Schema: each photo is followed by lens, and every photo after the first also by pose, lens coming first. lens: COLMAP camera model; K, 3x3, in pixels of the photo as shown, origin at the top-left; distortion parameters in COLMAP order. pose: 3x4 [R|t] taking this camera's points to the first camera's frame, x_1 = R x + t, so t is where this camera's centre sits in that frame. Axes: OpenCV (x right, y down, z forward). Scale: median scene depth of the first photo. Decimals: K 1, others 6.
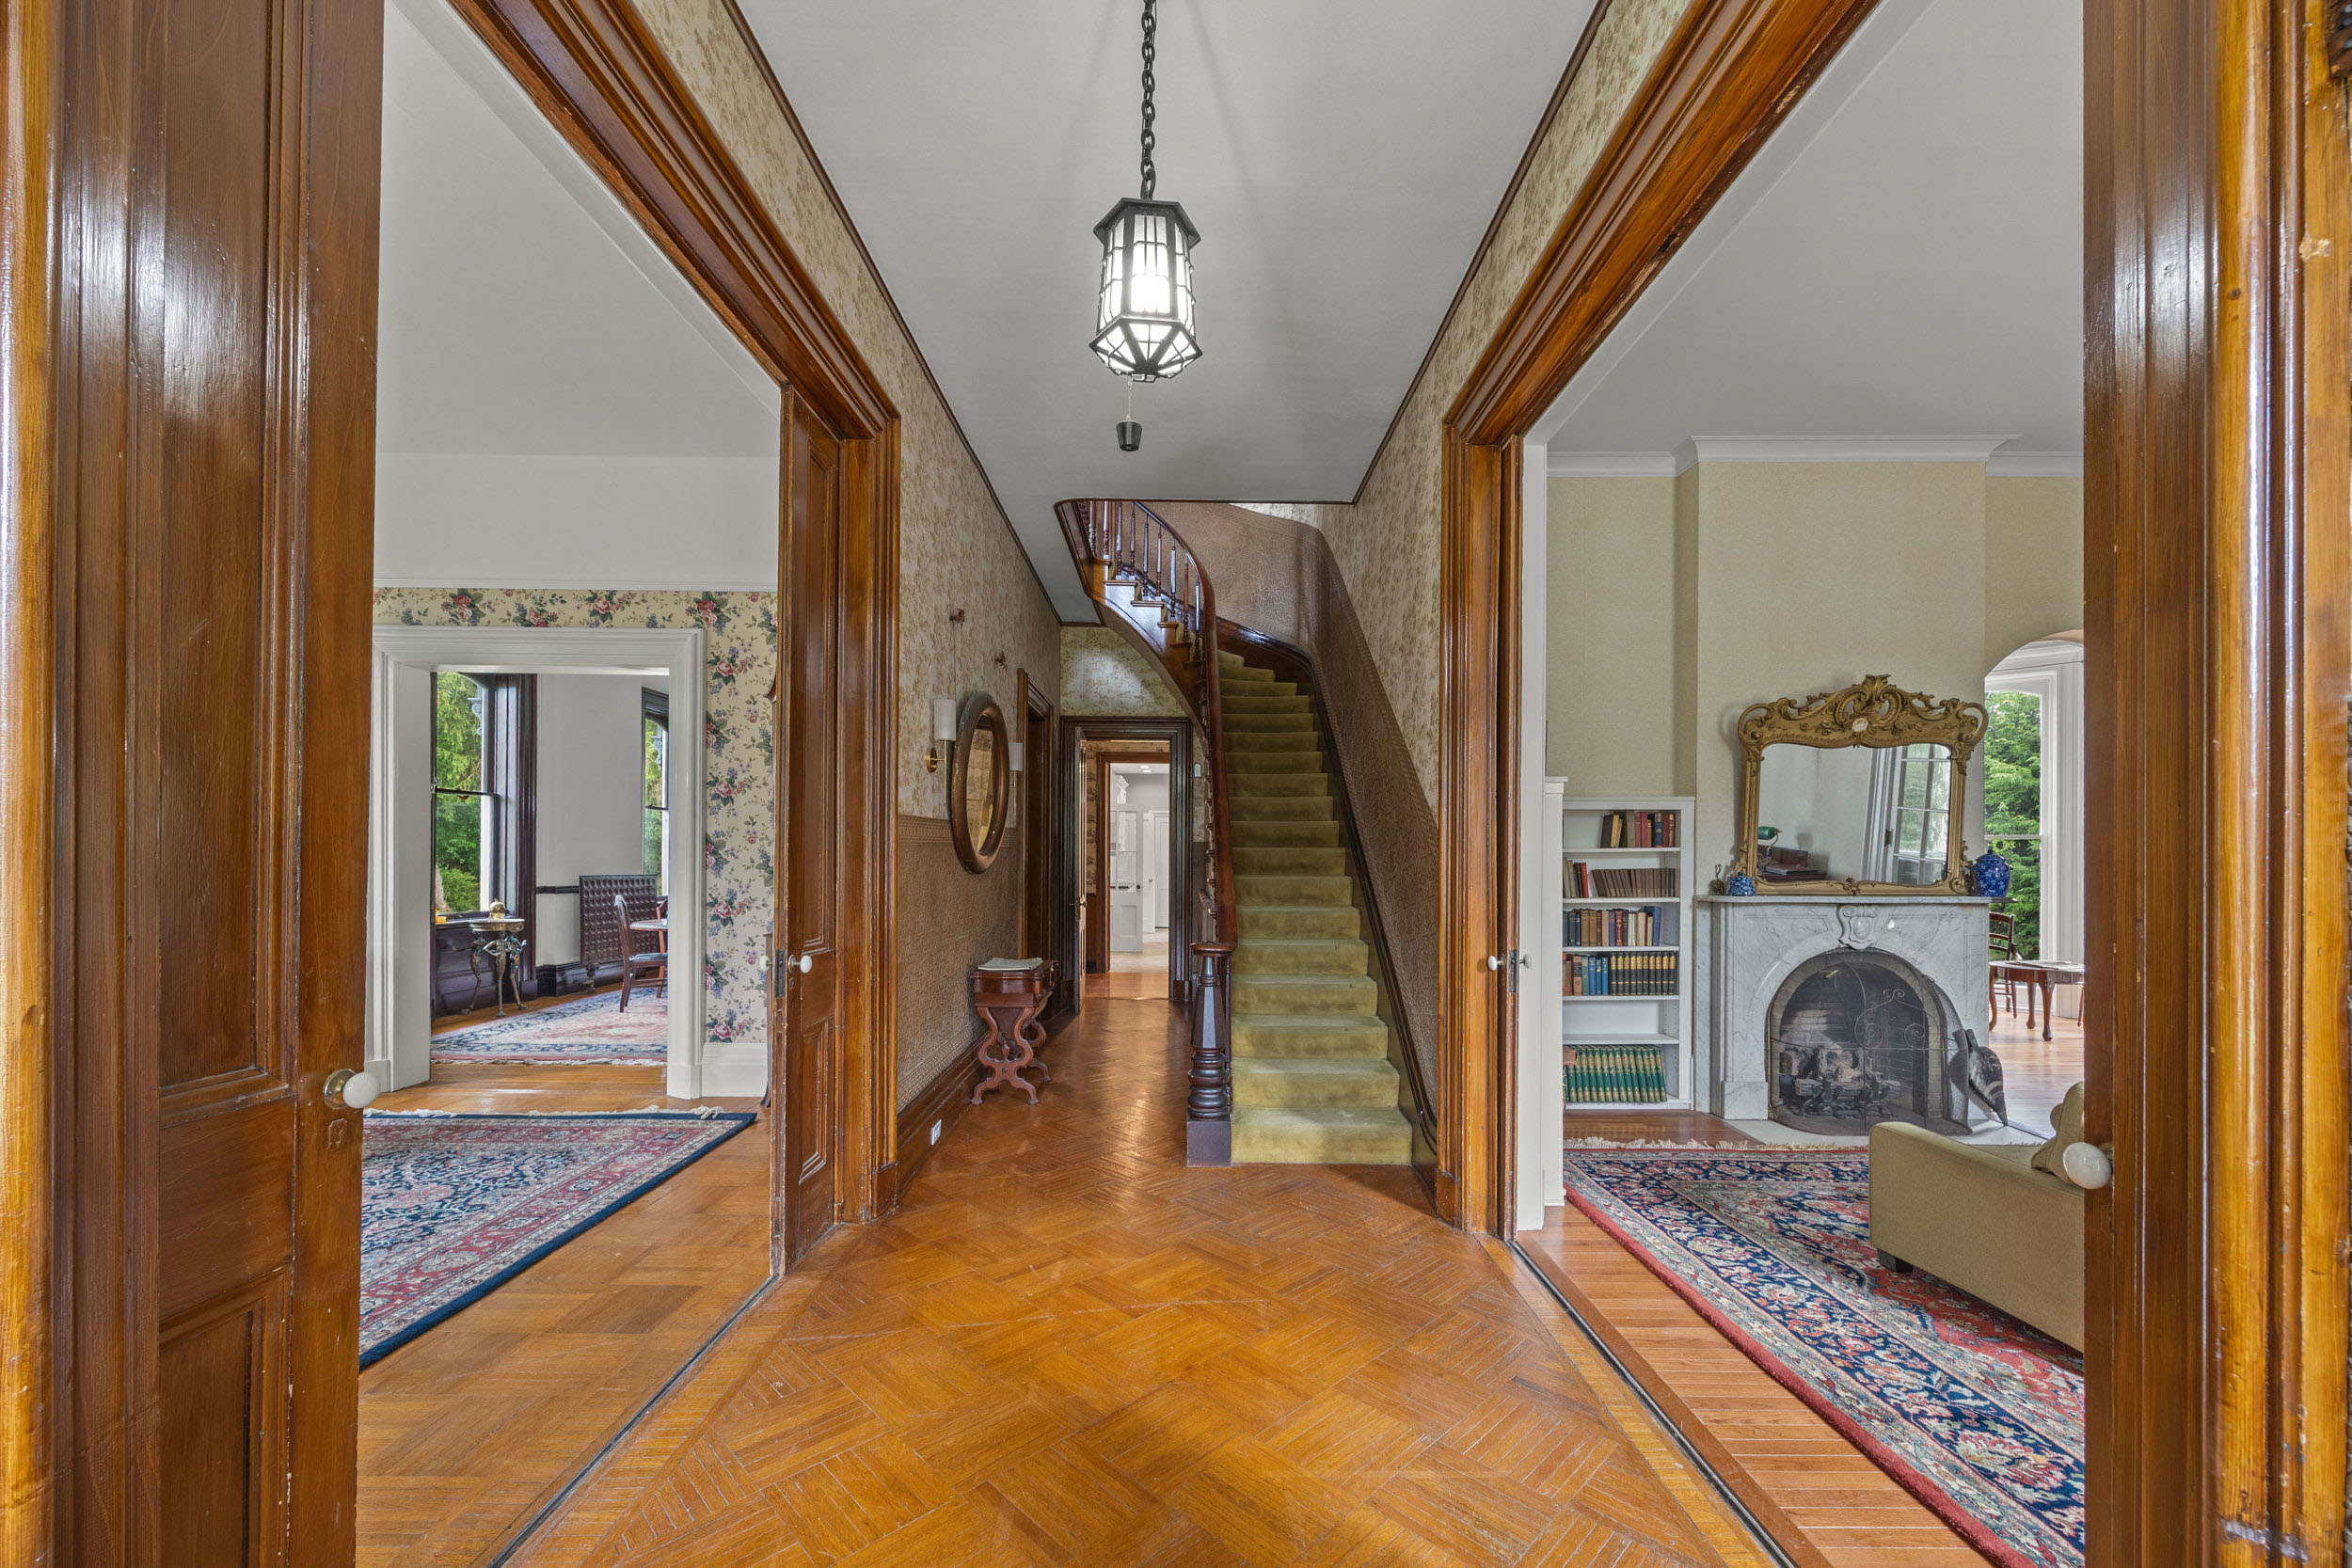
lens RADIAL K [[901.9, 0, 1186.3], [0, 901.9, 867.1], [0, 0, 1]] dist [-0.003981, -0.000361]
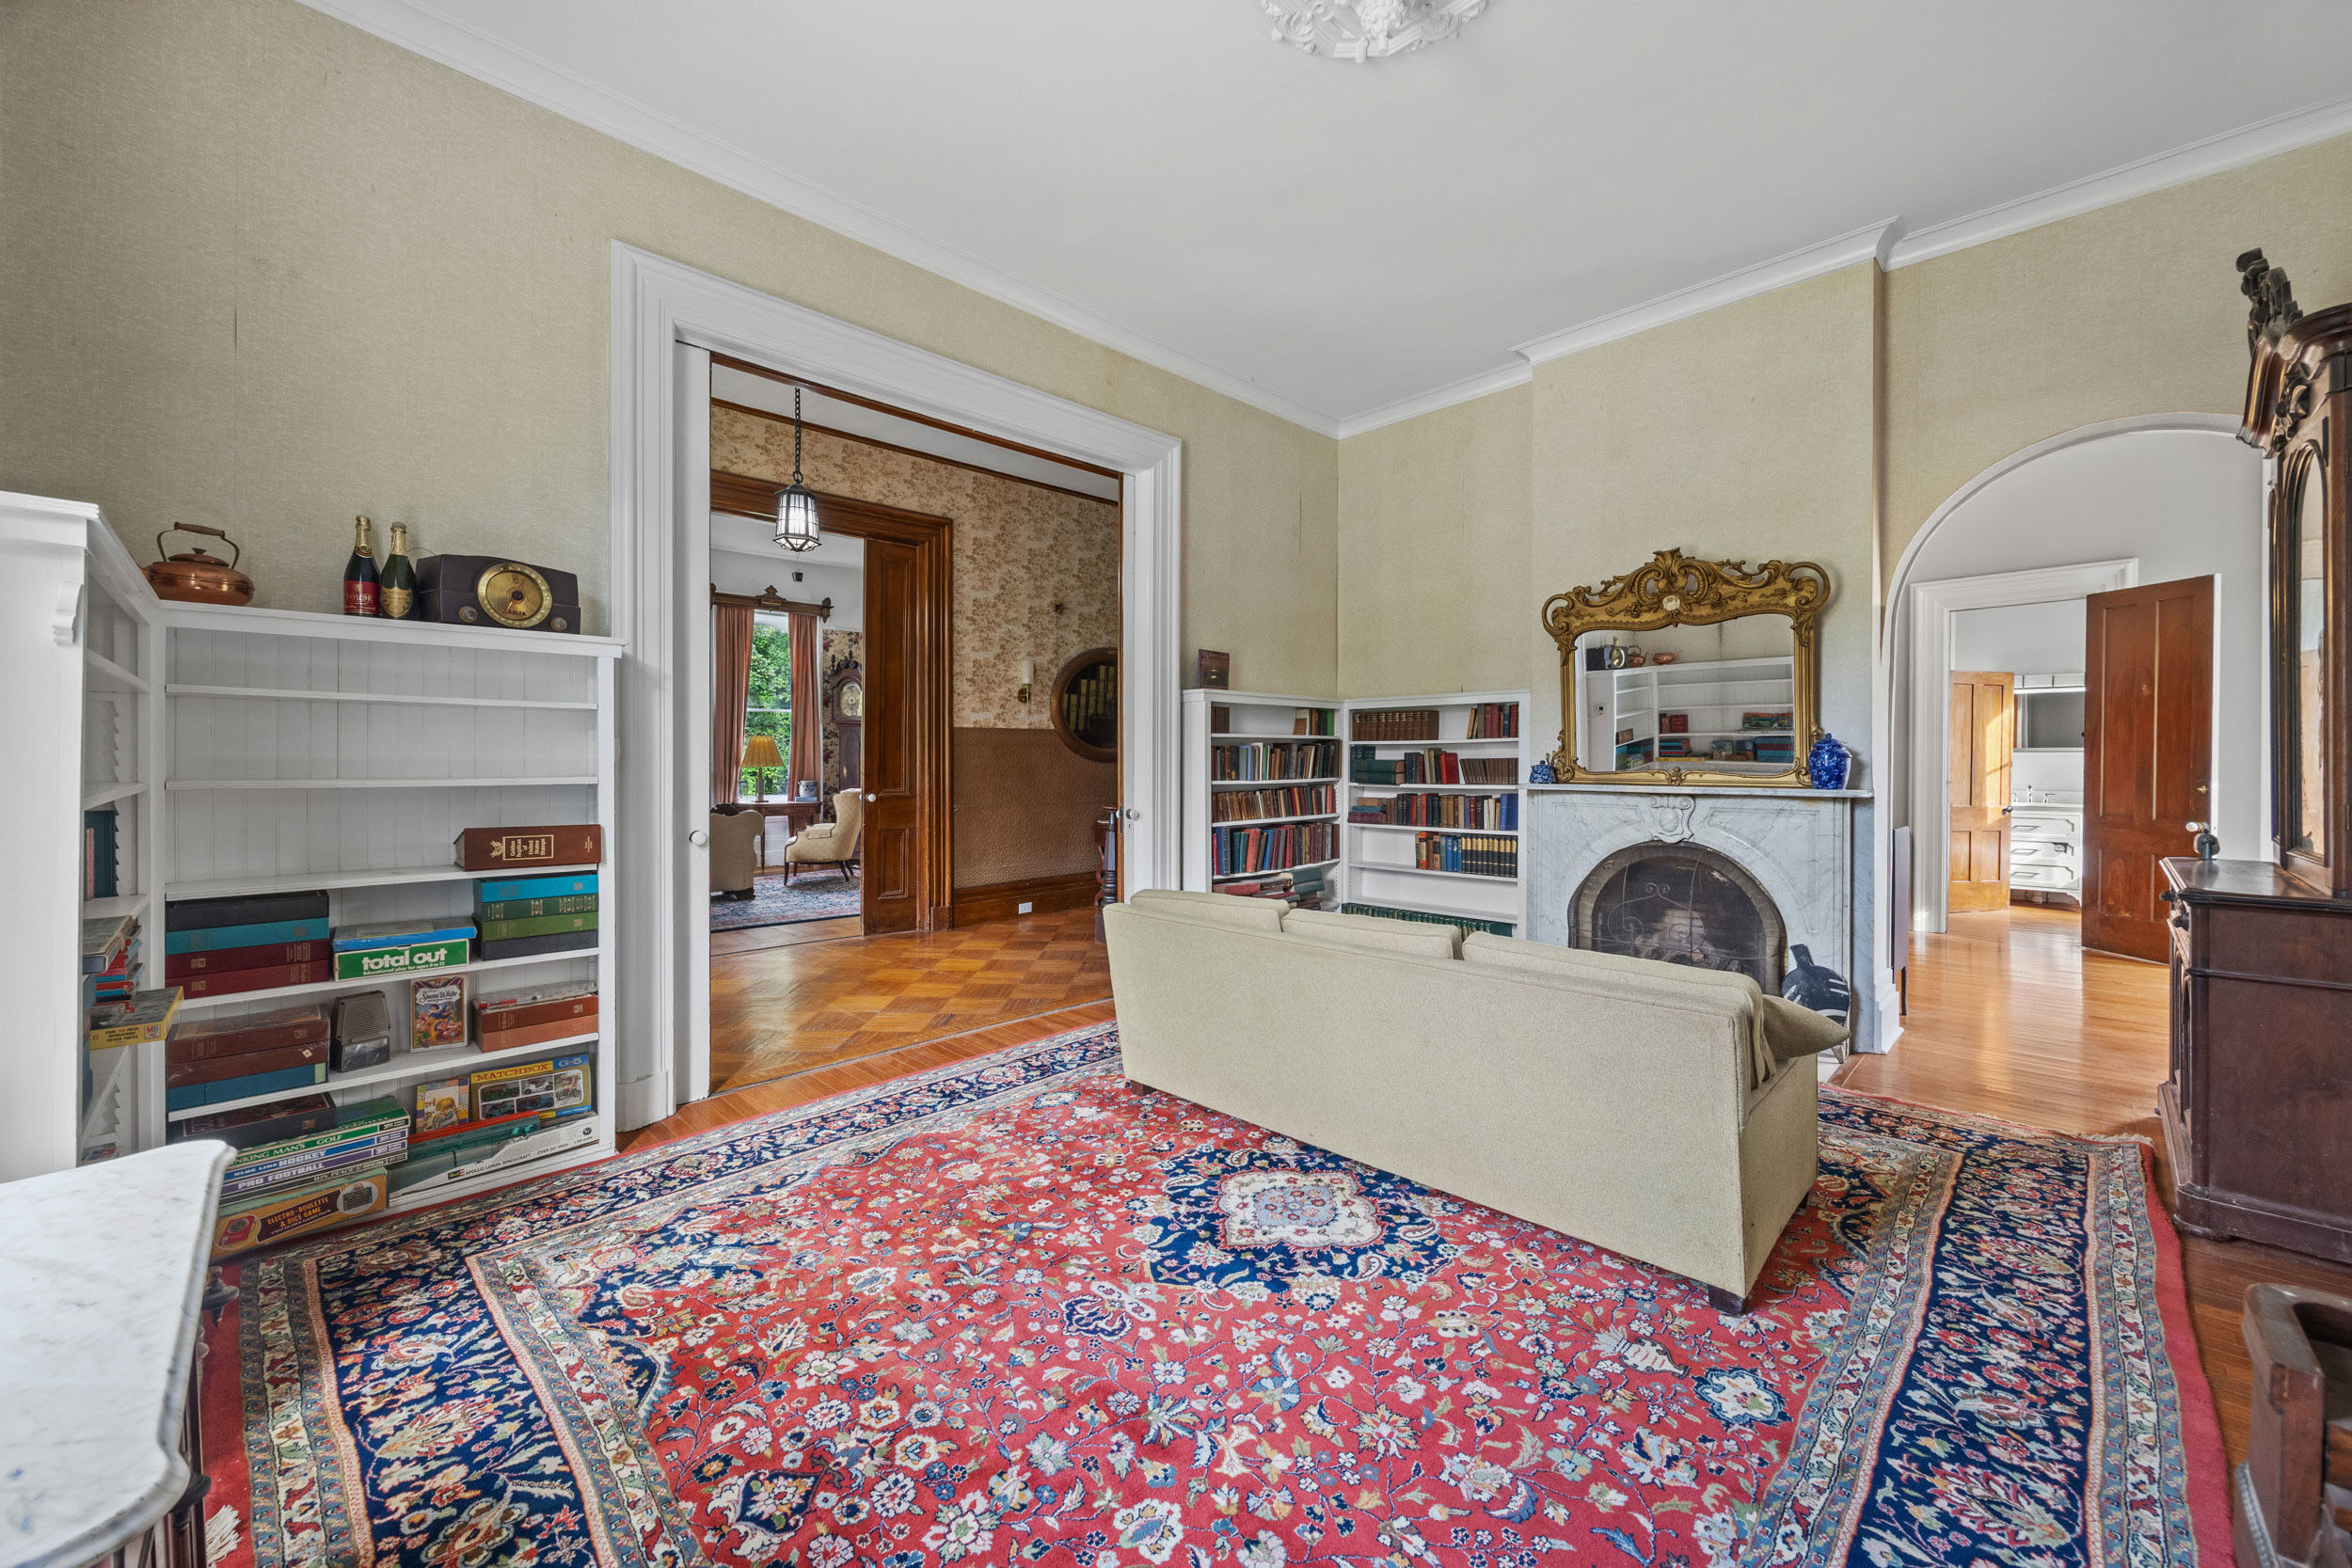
lens RADIAL K [[901.9, 0, 1199.2], [0, 901.9, 768.4], [0, 0, 1]] dist [-0.003981, -0.000361]
pose [[0.706452, 0.005970, -0.707736, 1.062821], [-0.002147, 0.999978, 0.006293, 0.008842], [0.707758, -0.002926, 0.706449, -0.008451]]
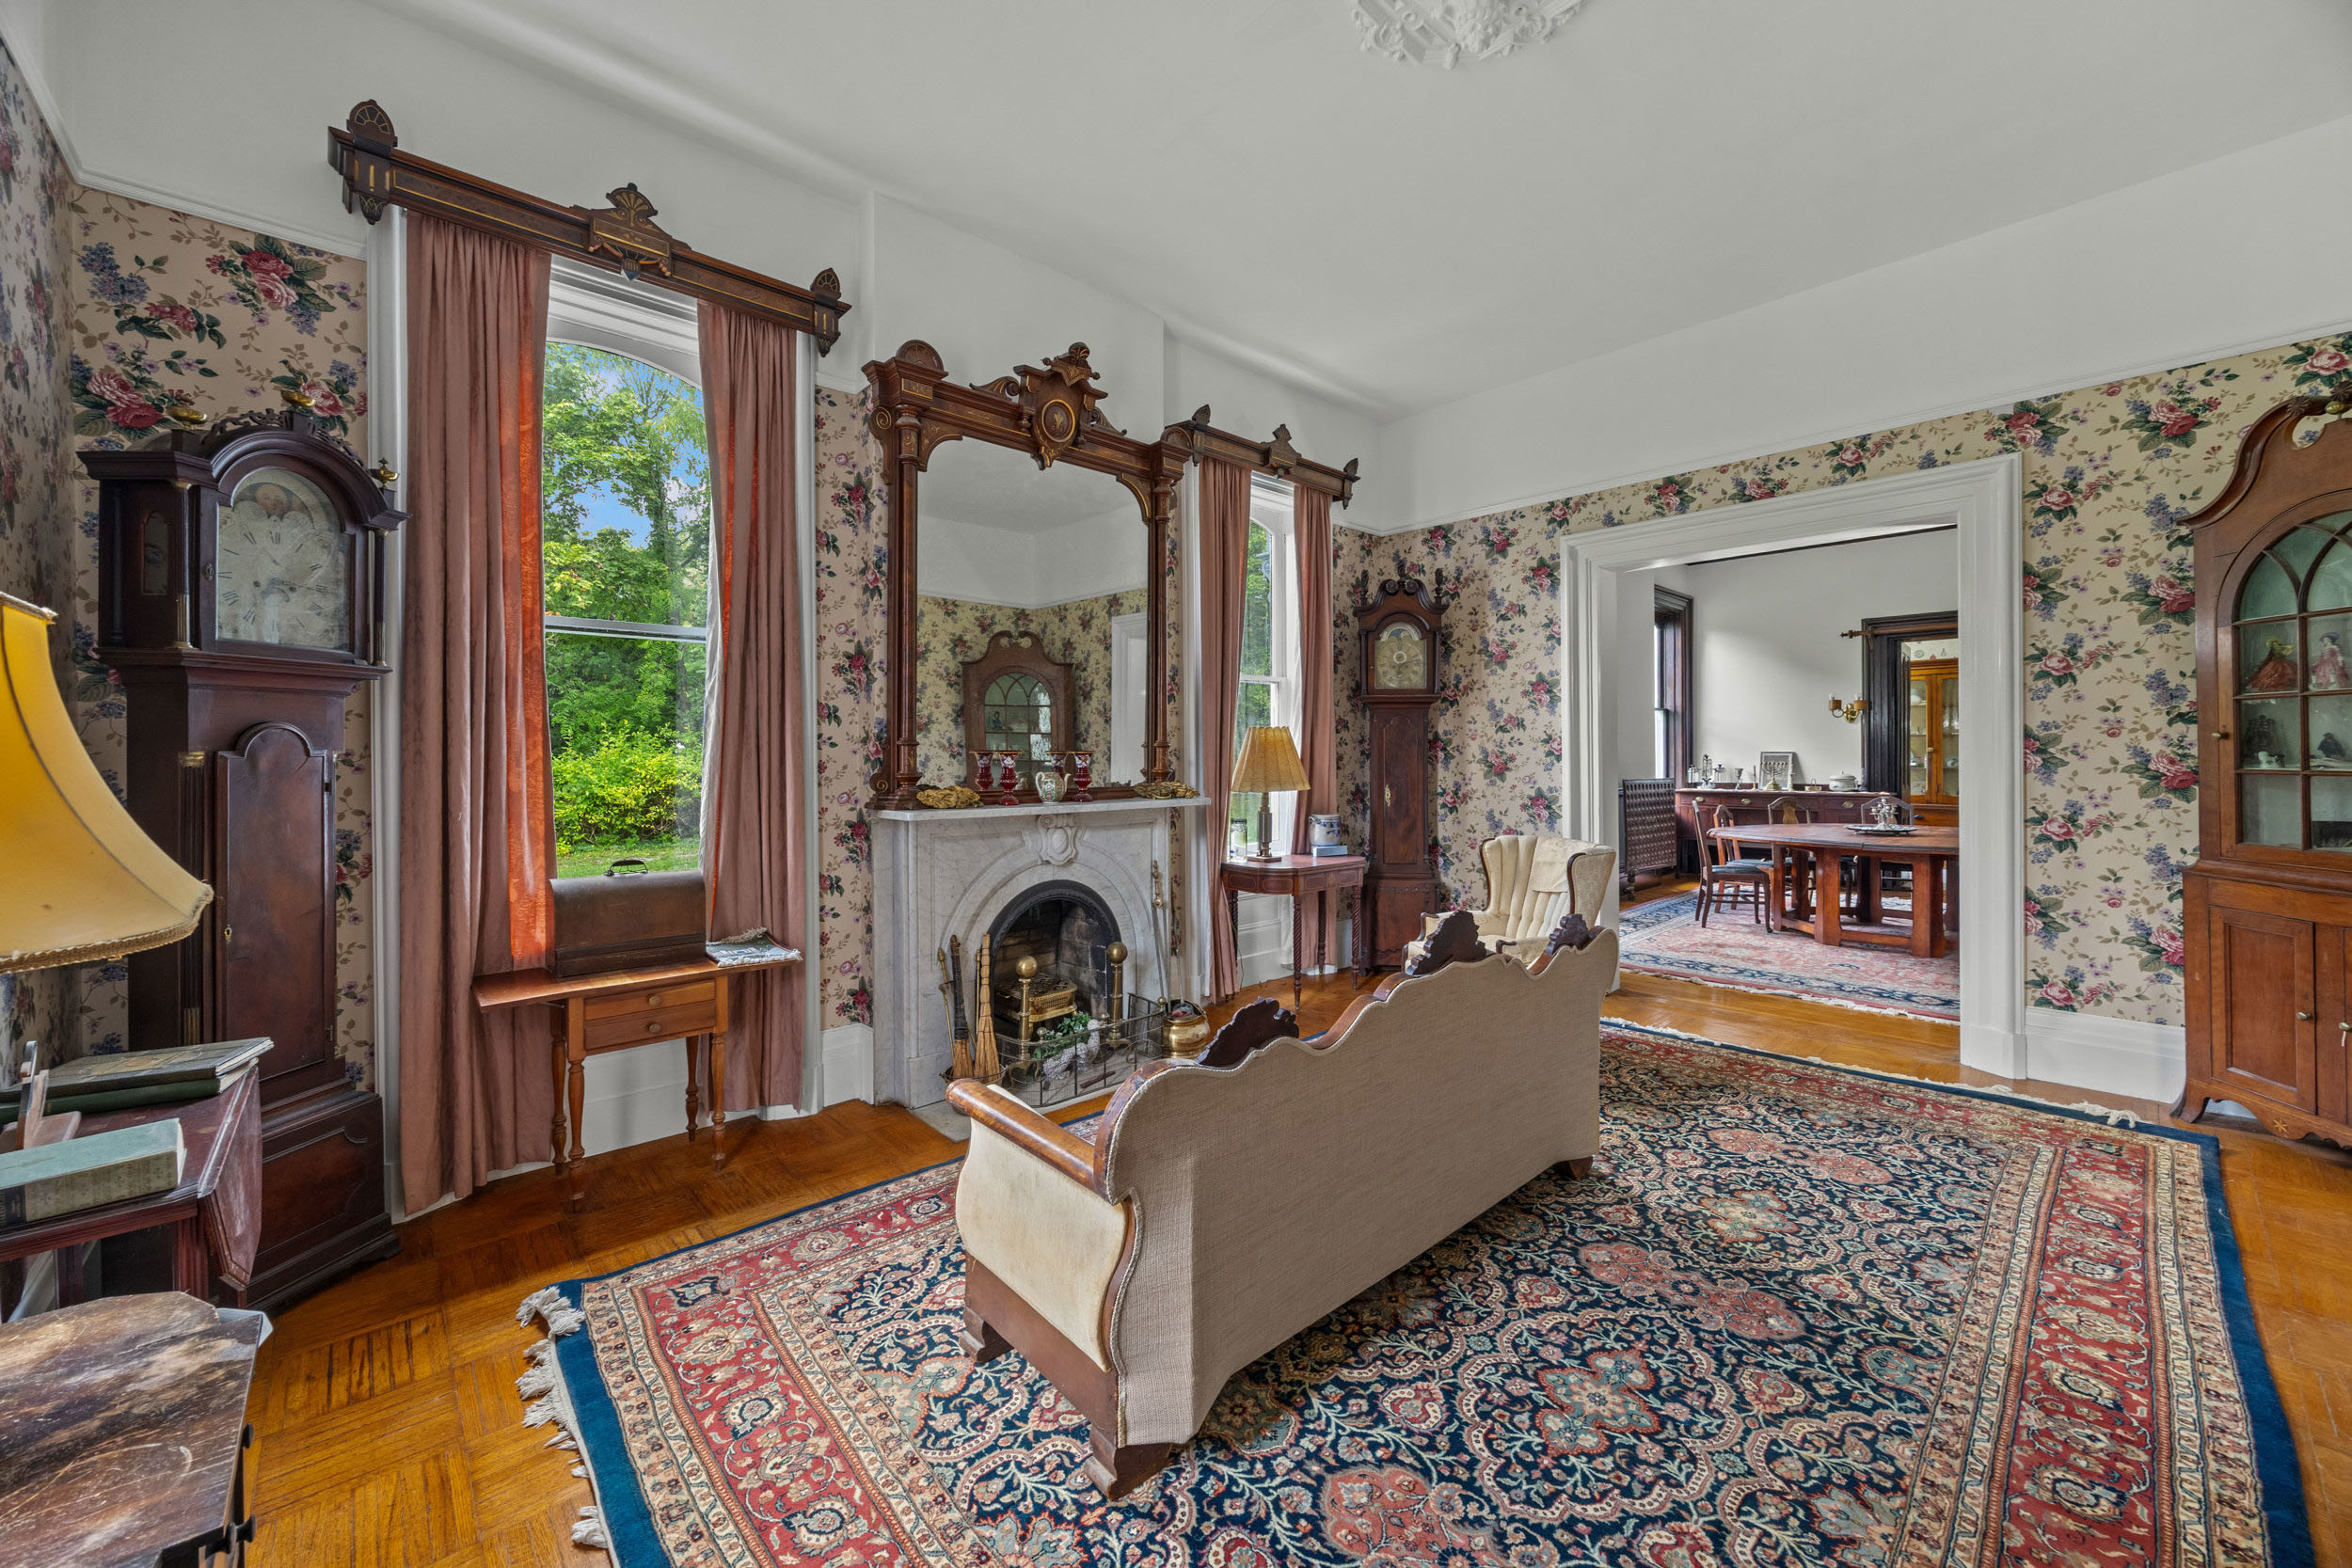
lens RADIAL K [[901.9, 0, 1198.8], [0, 901.9, 762.1], [0, 0, 1]] dist [-0.003981, -0.000361]
pose [[0.682593, -0.010379, -0.730725, -0.493535], [0.008063, 0.999945, -0.006671, -0.007972], [0.730754, -0.001339, 0.682640, -0.008902]]
